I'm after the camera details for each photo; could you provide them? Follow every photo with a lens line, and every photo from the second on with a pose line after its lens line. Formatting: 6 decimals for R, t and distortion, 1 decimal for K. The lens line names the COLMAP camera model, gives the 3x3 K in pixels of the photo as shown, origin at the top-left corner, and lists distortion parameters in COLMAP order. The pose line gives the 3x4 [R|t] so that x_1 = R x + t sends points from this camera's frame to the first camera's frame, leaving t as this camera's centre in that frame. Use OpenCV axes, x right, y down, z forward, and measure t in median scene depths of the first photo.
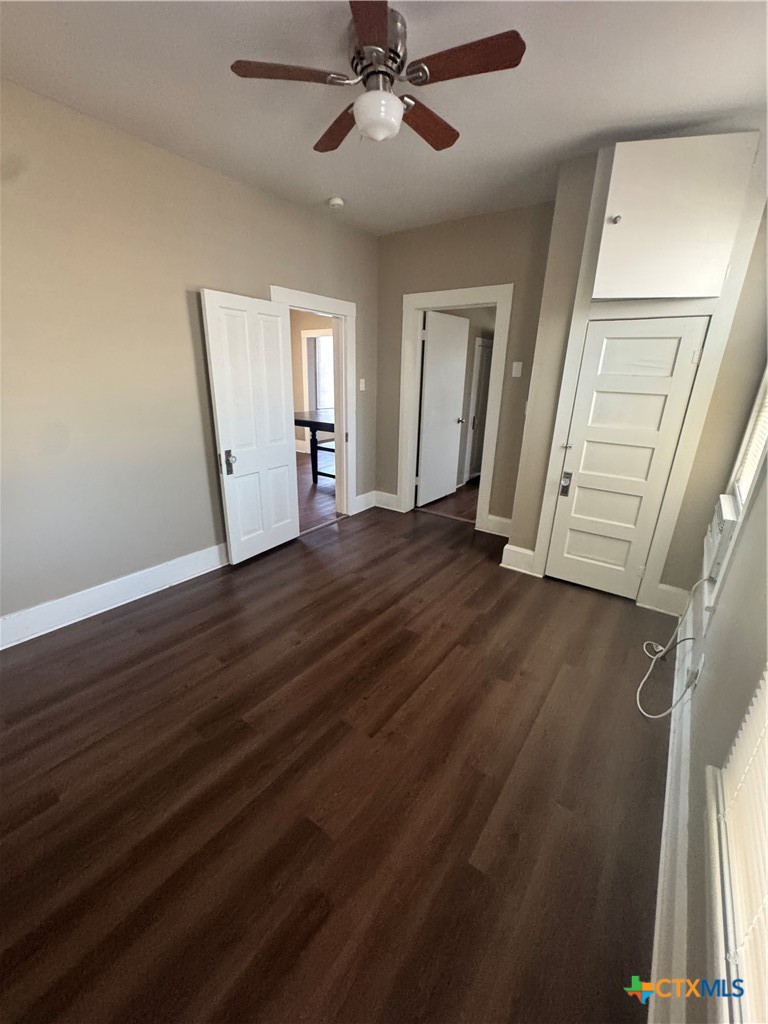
lens RADIAL K [[409.7, 0, 385.5], [0, 409.7, 514.8], [0, 0, 1]] dist [-0.009502, 0.000444]
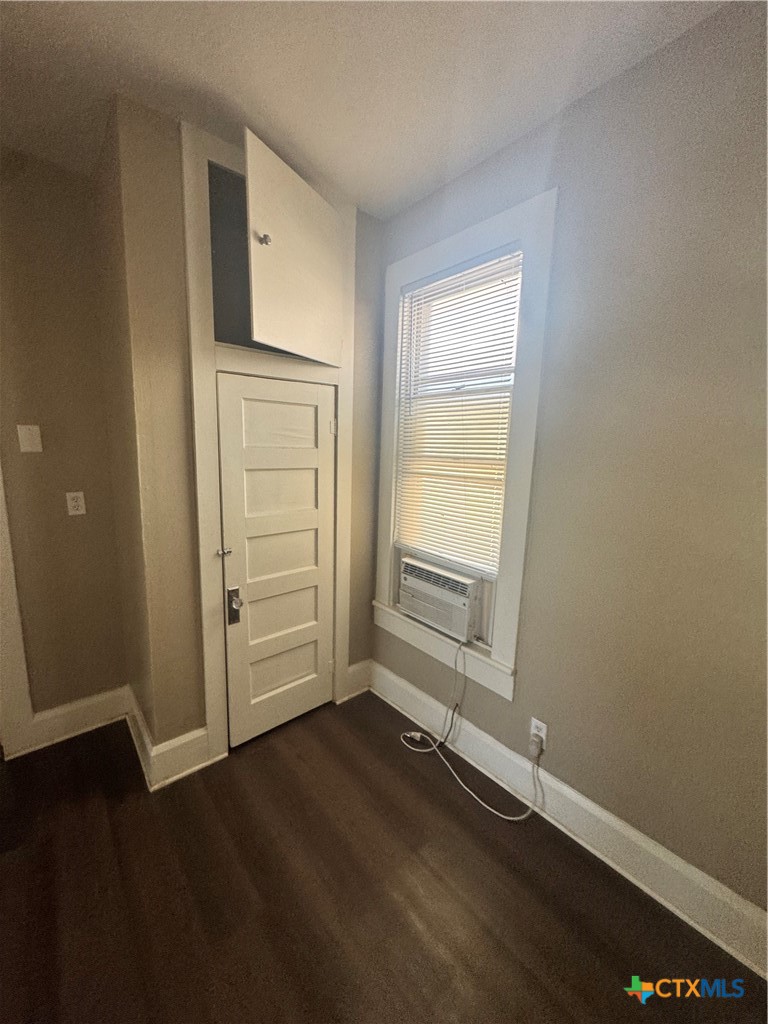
lens RADIAL K [[409.7, 0, 382.8], [0, 409.7, 511.7], [0, 0, 1]] dist [-0.009502, 0.000444]
pose [[0.244533, -0.170988, 0.954446, -0.111361], [0.313676, 0.945350, 0.088994, -0.211829], [-0.917503, 0.277625, 0.284804, 0.570668]]
